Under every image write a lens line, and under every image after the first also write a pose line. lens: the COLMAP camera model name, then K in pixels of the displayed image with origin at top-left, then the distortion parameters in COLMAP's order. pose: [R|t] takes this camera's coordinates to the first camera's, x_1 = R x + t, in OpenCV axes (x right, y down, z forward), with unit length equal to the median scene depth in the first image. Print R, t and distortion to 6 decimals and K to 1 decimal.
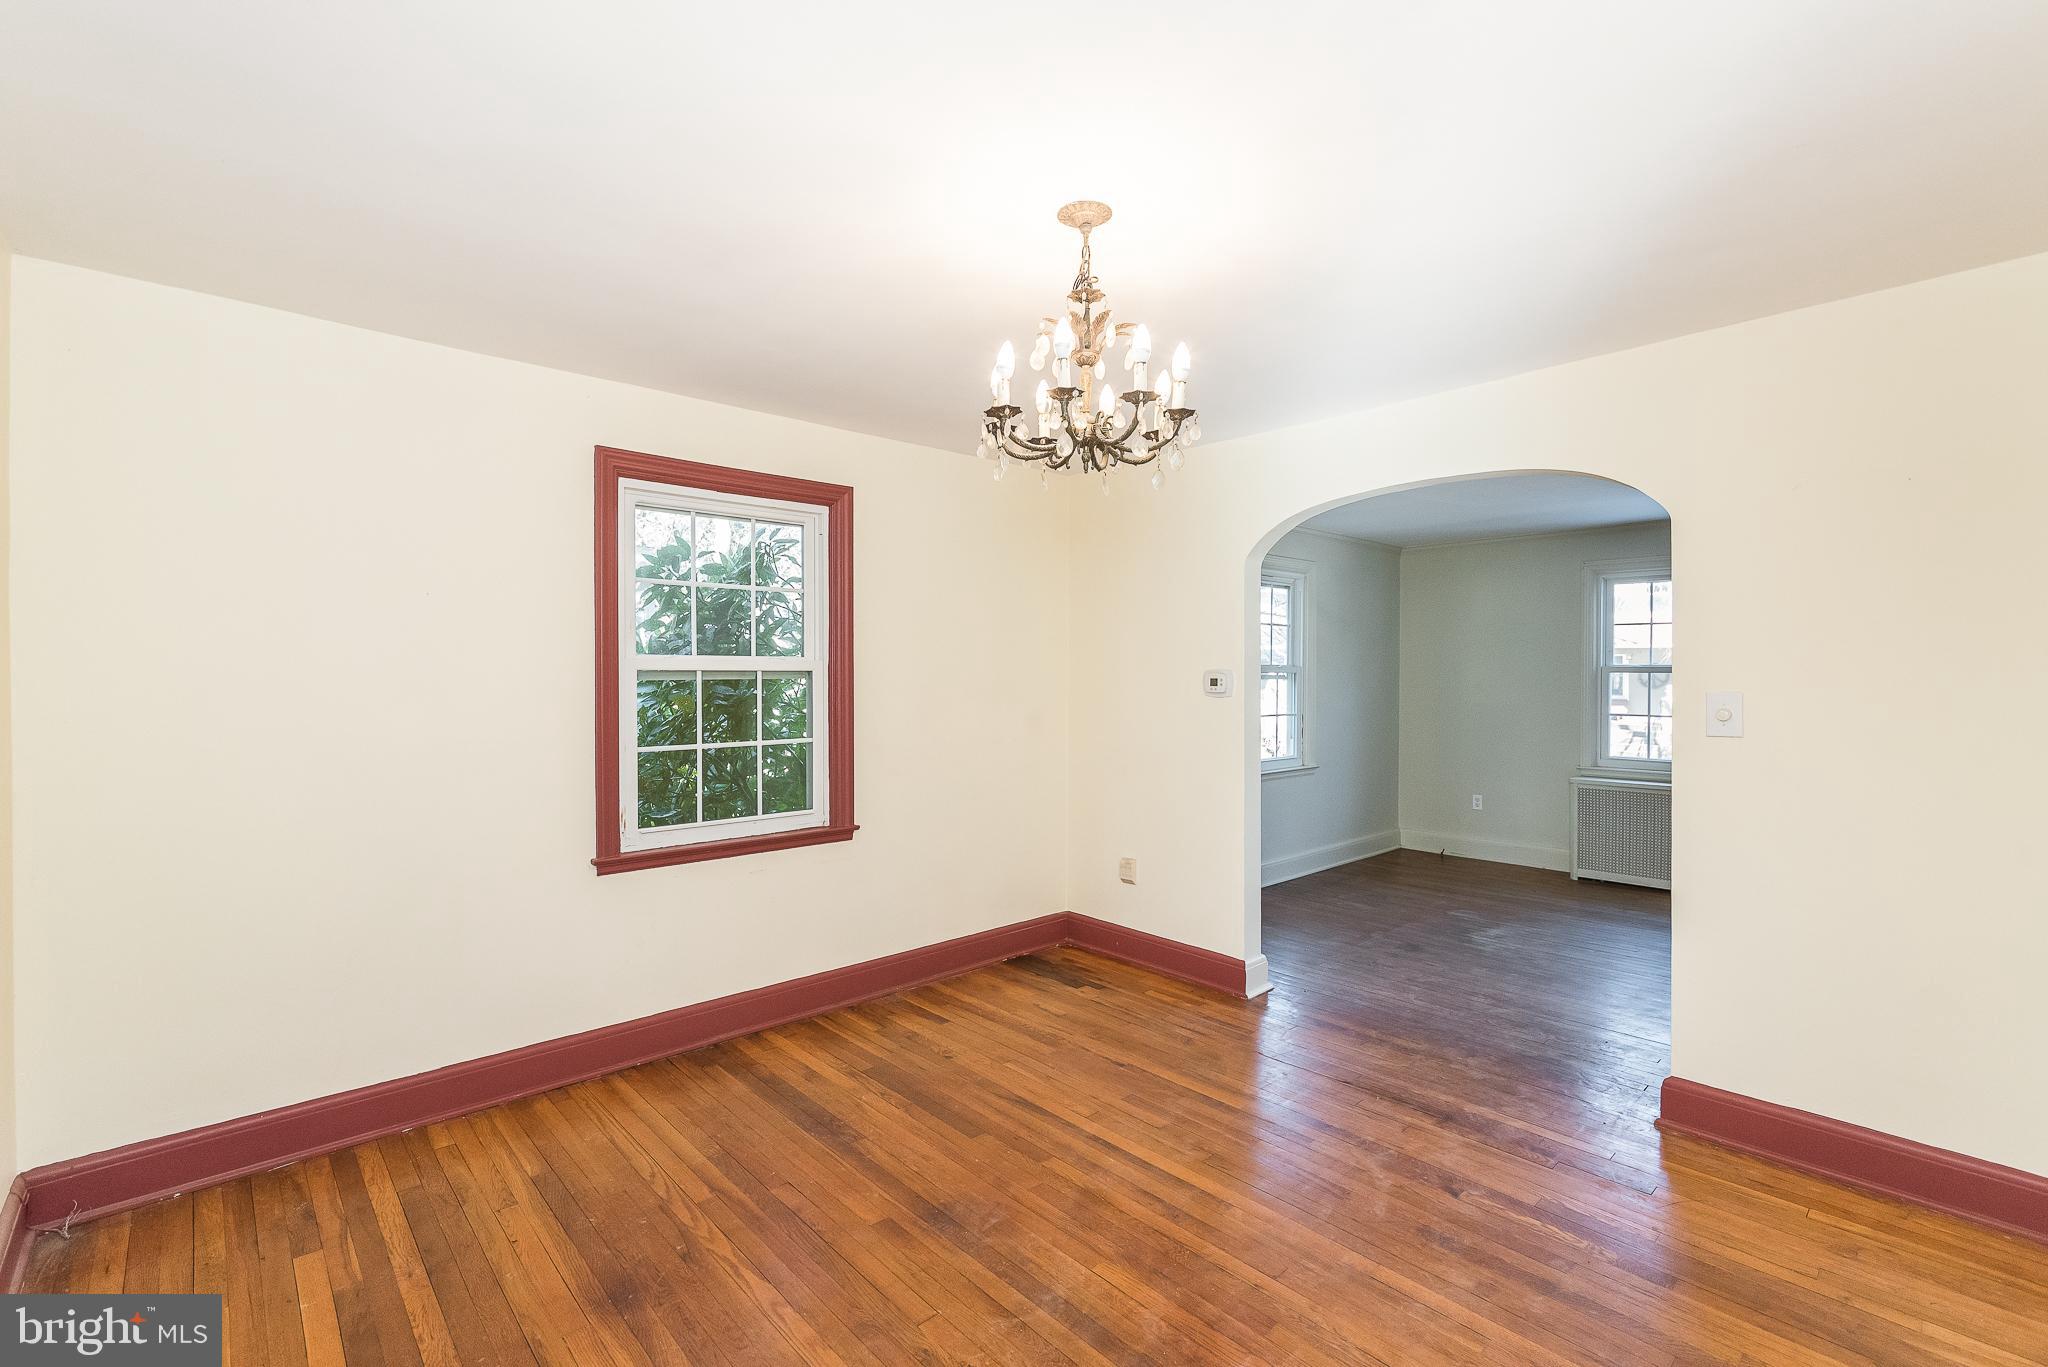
lens RADIAL K [[901.0, 0, 1015.1], [0, 901.0, 680.2], [0, 0, 1]] dist [-0.008552, 0.000953]
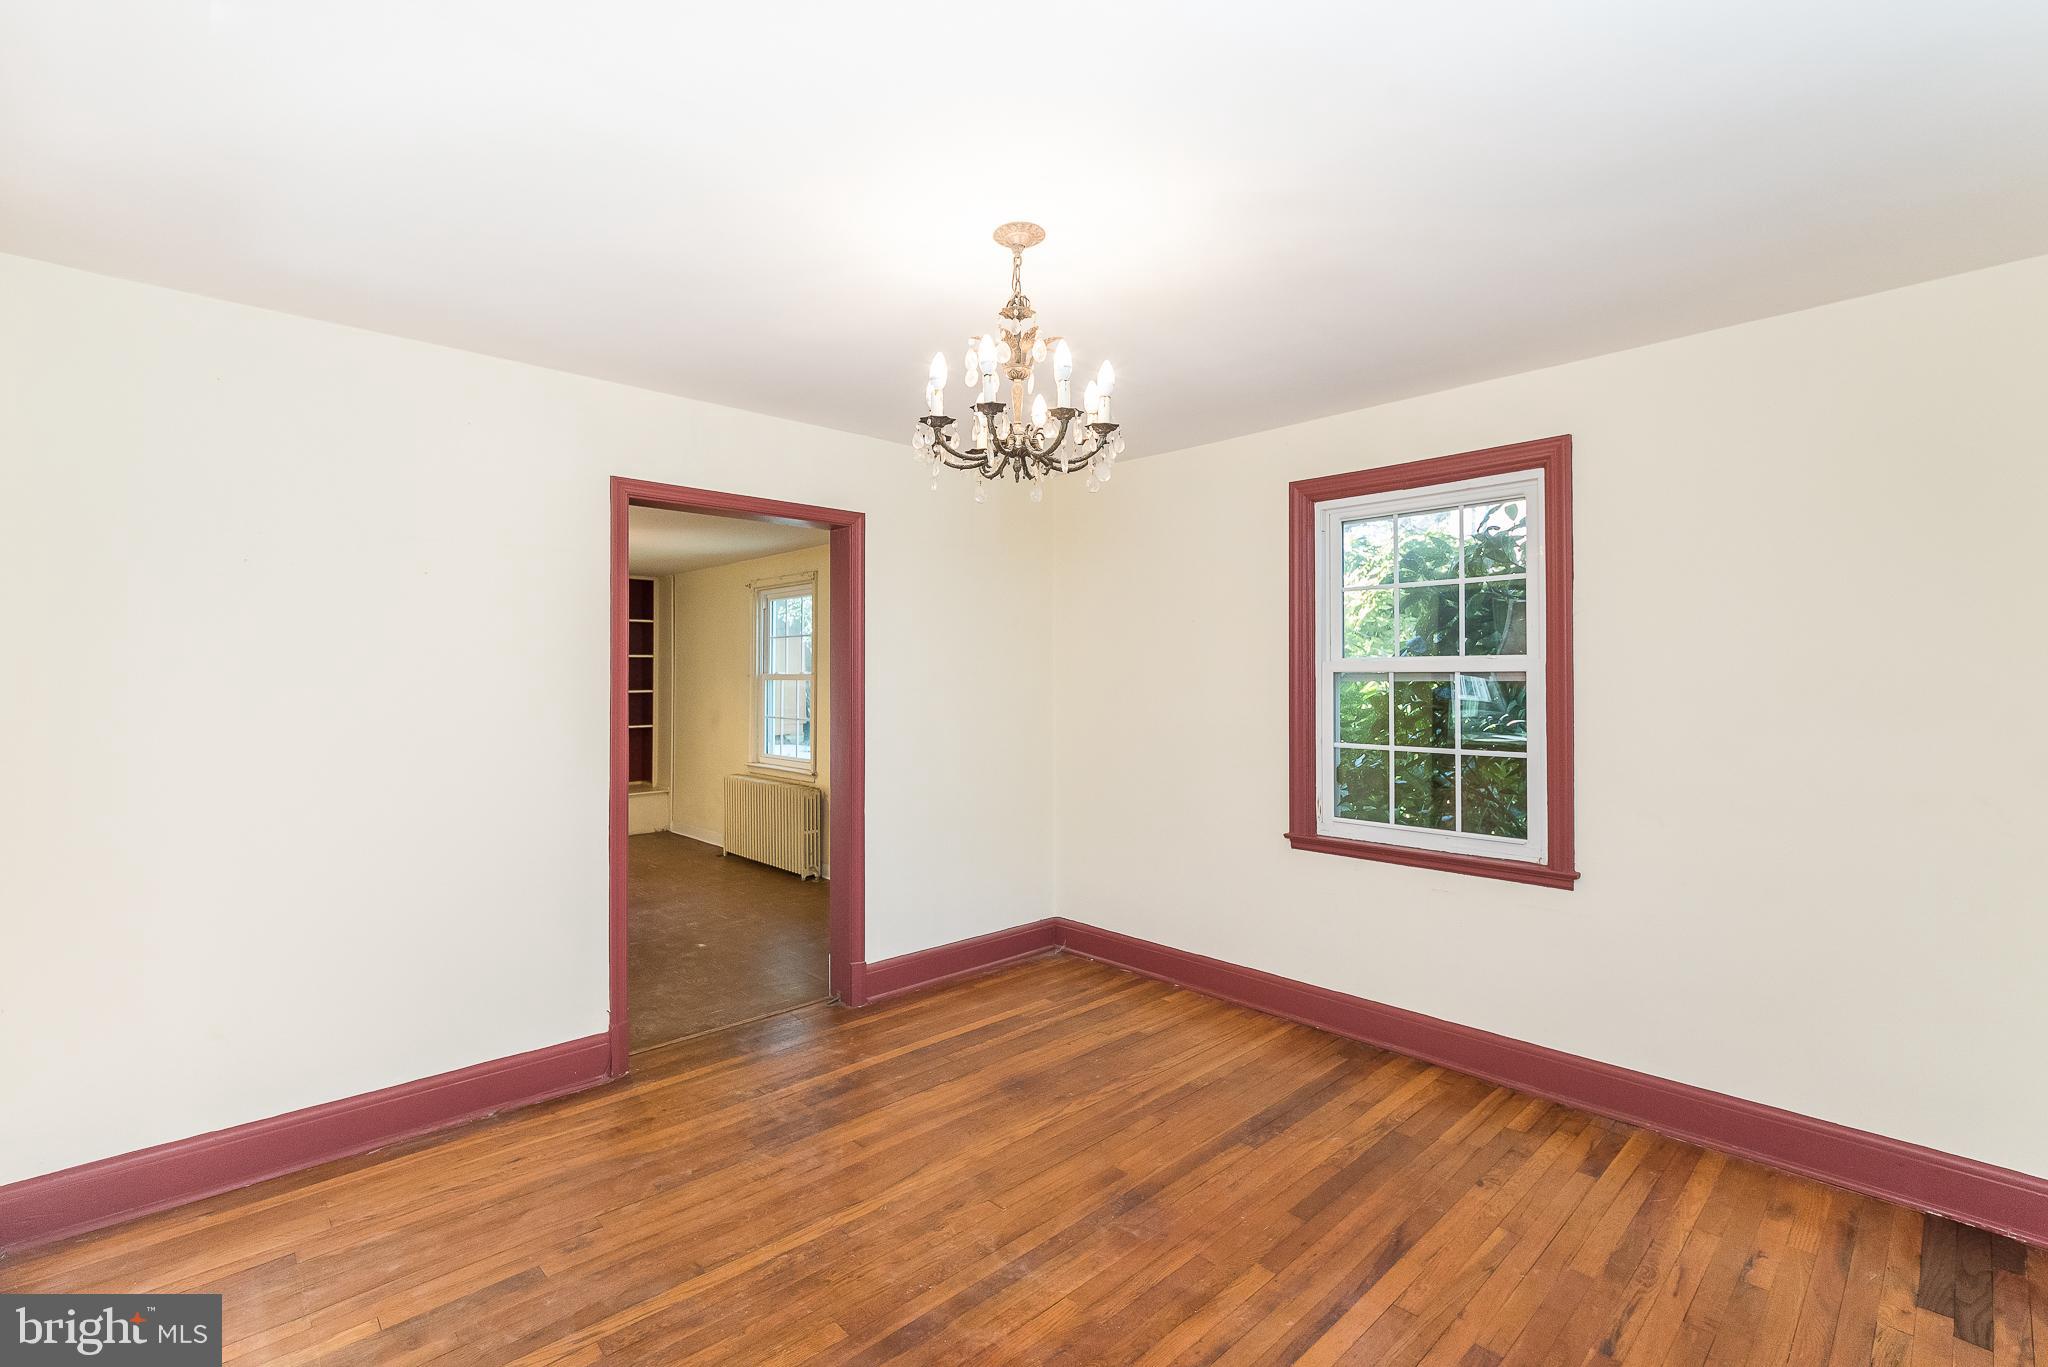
lens RADIAL K [[901.0, 0, 1025.1], [0, 901.0, 673.4], [0, 0, 1]] dist [-0.008552, 0.000953]
pose [[0.024828, -0.002669, -0.999688, 0.739803], [-0.006331, 0.999976, -0.002827, -0.005050], [0.999672, 0.006399, 0.024810, 0.658538]]
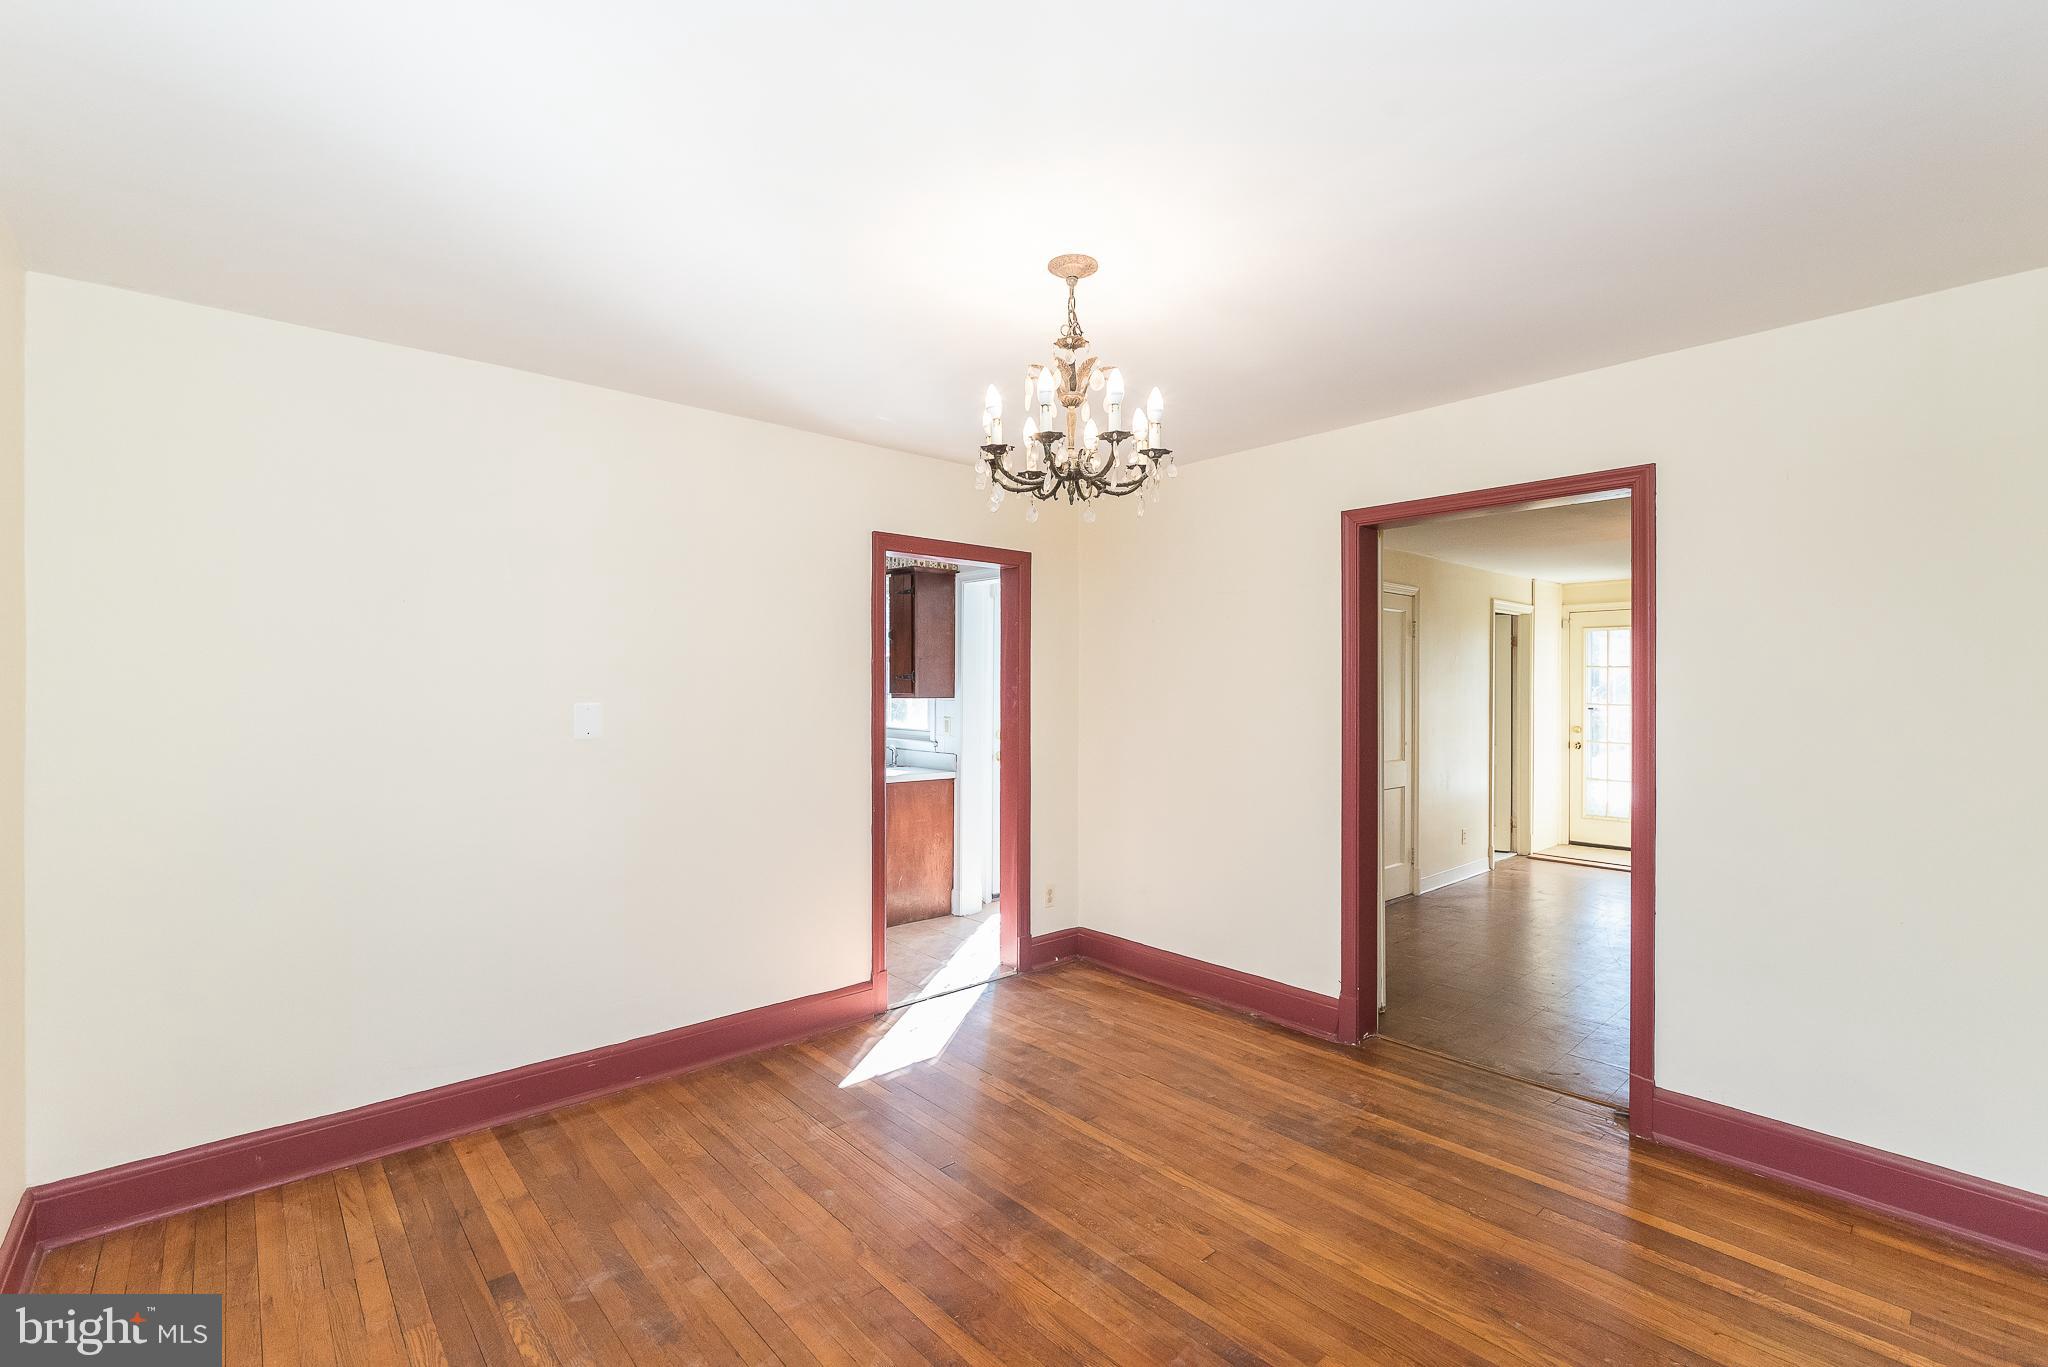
lens RADIAL K [[901.0, 0, 1024.7], [0, 901.0, 677.3], [0, 0, 1]] dist [-0.008552, 0.000953]
pose [[-0.999999, 0.000938, 0.001445, 0.088178], [0.000935, 0.999997, -0.002403, -0.011396], [-0.001447, -0.002402, -0.999996, 1.402136]]
